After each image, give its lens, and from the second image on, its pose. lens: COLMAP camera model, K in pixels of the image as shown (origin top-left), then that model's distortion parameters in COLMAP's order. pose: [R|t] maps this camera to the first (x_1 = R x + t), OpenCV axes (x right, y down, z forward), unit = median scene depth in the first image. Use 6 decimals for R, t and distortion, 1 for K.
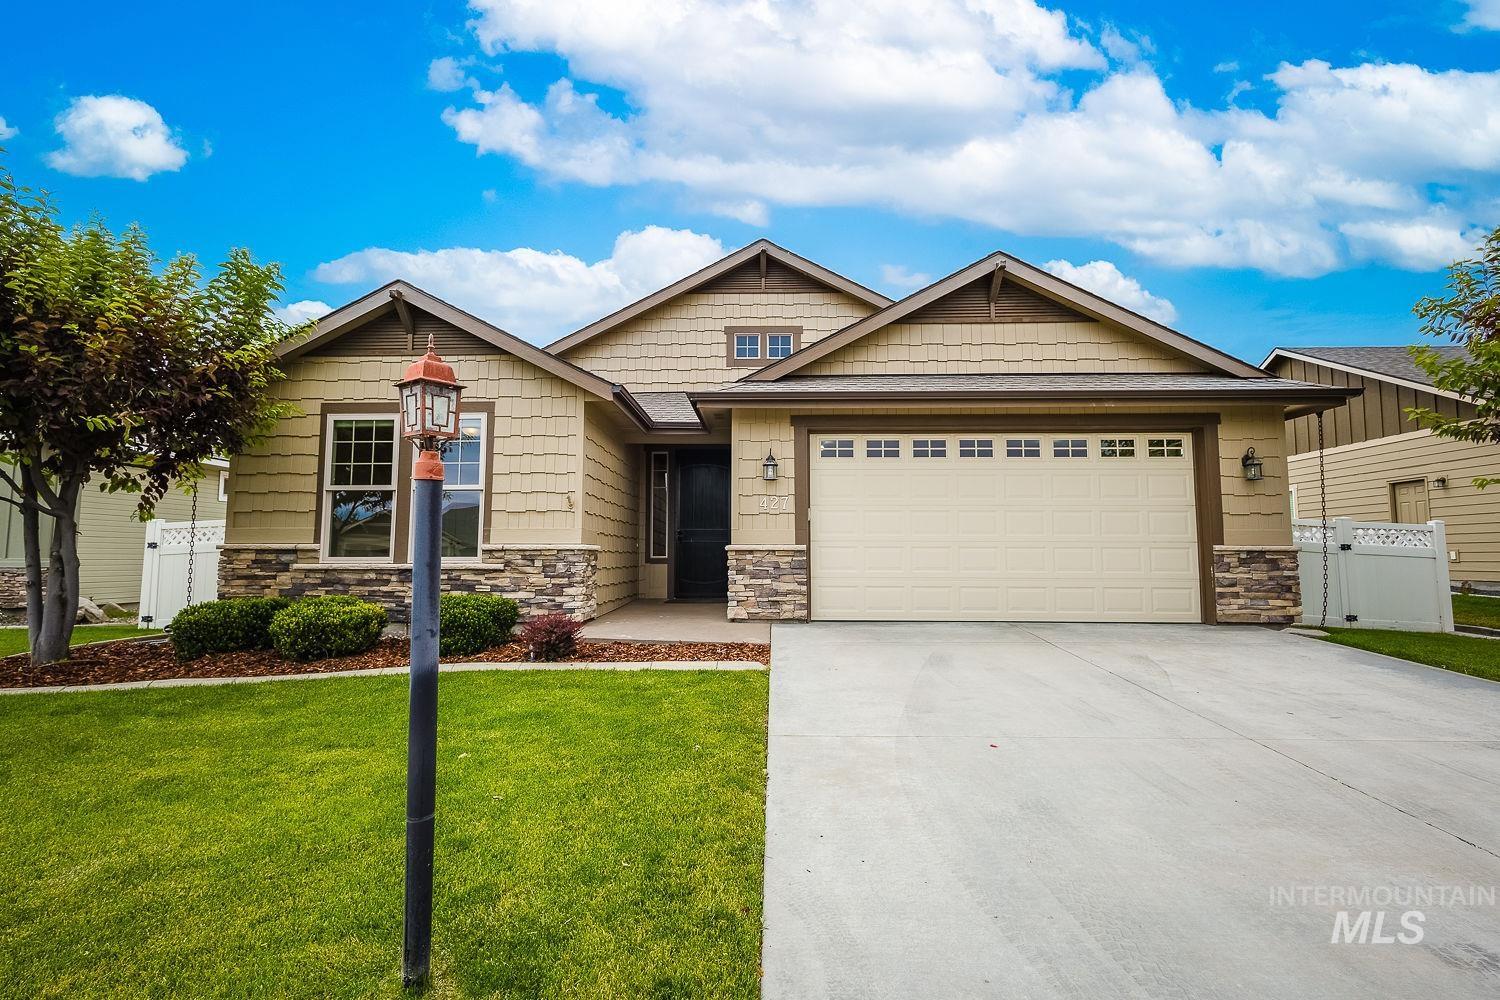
lens RADIAL K [[702.2, 0, 751.8], [0, 702.2, 499.1], [0, 0, 1]] dist [0.004931, -0.000066]
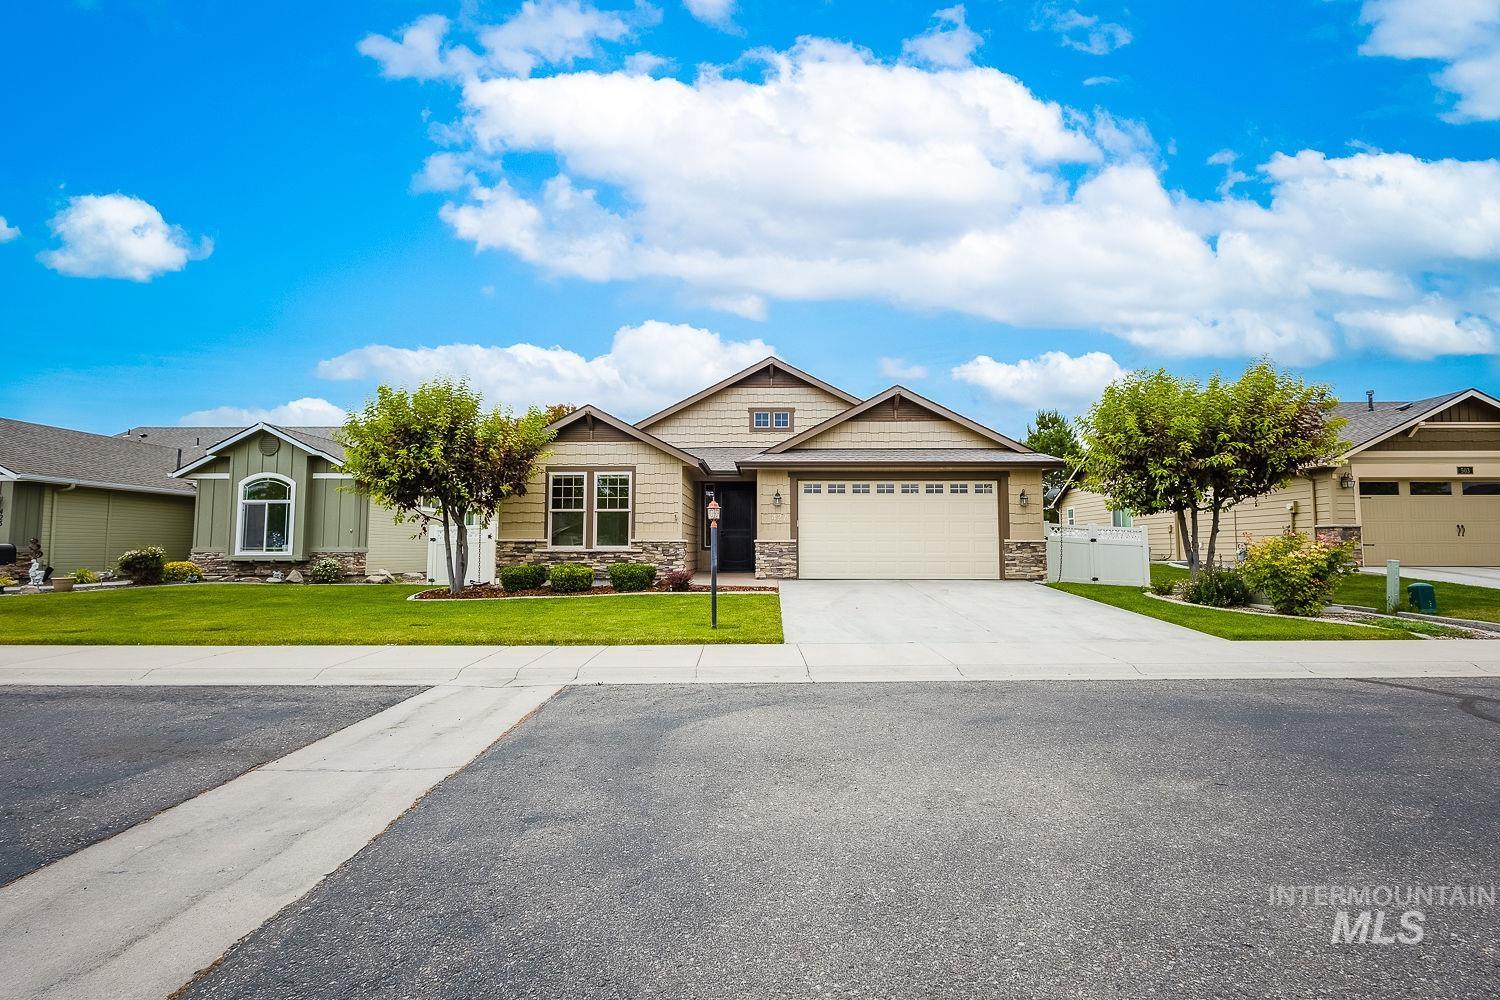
lens RADIAL K [[702.2, 0, 751.8], [0, 702.2, 499.1], [0, 0, 1]] dist [0.004931, -0.000066]
pose [[0.999987, -0.000227, 0.005166, -0.054088], [0.000177, 0.999952, 0.009771, -0.064143], [-0.005168, -0.009770, 0.999939, -0.924052]]
